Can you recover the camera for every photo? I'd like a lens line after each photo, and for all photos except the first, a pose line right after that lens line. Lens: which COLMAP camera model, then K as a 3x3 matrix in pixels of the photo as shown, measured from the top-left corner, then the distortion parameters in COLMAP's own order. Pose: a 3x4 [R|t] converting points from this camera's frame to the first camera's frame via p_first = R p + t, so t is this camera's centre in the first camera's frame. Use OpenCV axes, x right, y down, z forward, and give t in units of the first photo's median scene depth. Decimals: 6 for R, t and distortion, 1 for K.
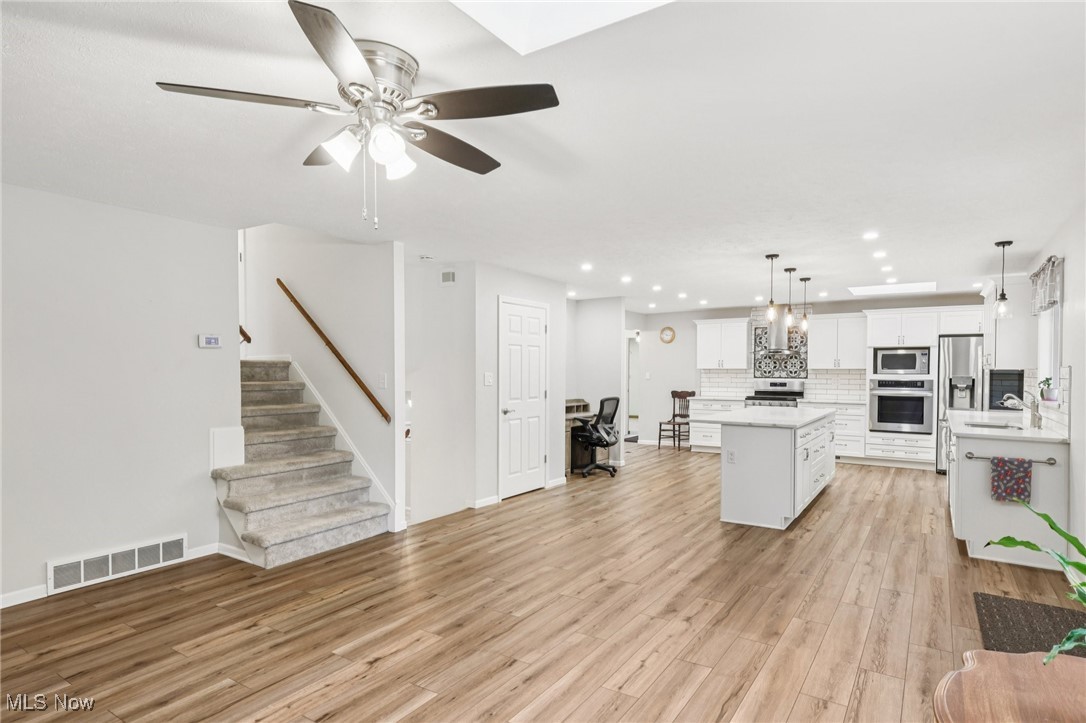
lens RADIAL K [[597.1, 0, 540.6], [0, 597.1, 367.3], [0, 0, 1]] dist [0.037036, 0.004304]
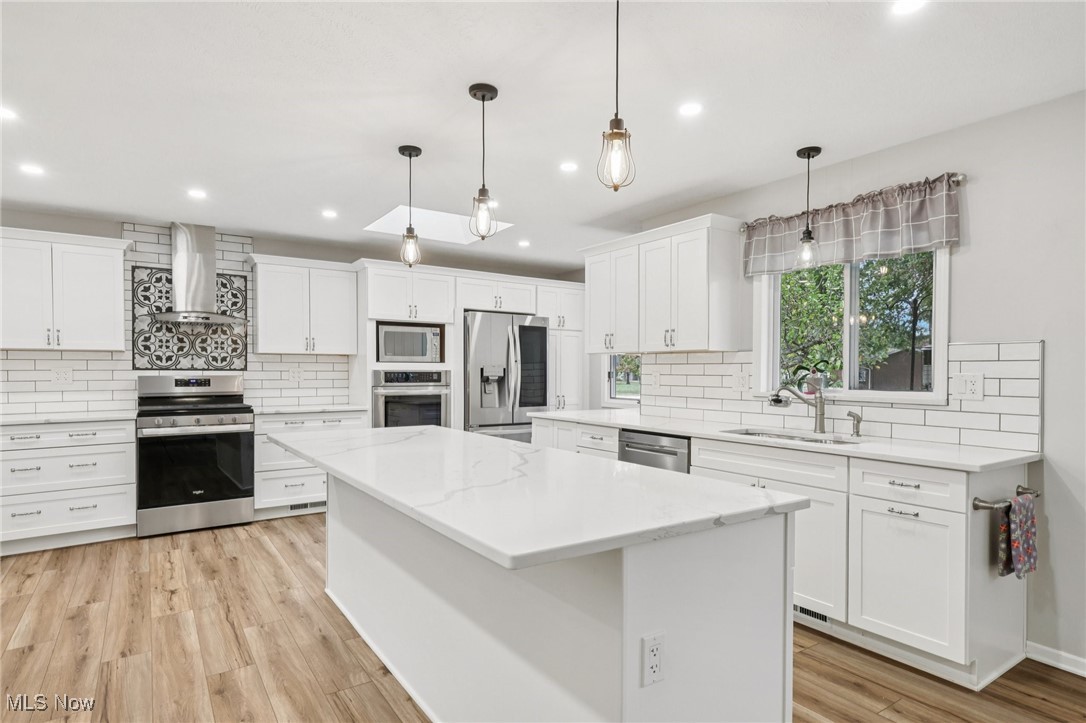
lens RADIAL K [[597.1, 0, 545.6], [0, 597.1, 369.5], [0, 0, 1]] dist [0.037036, 0.004304]
pose [[0.405645, -0.005599, 0.914014, 0.042939], [-0.009602, 0.999900, 0.010387, 0.008989], [-0.913980, -0.012990, 0.405551, 0.500512]]
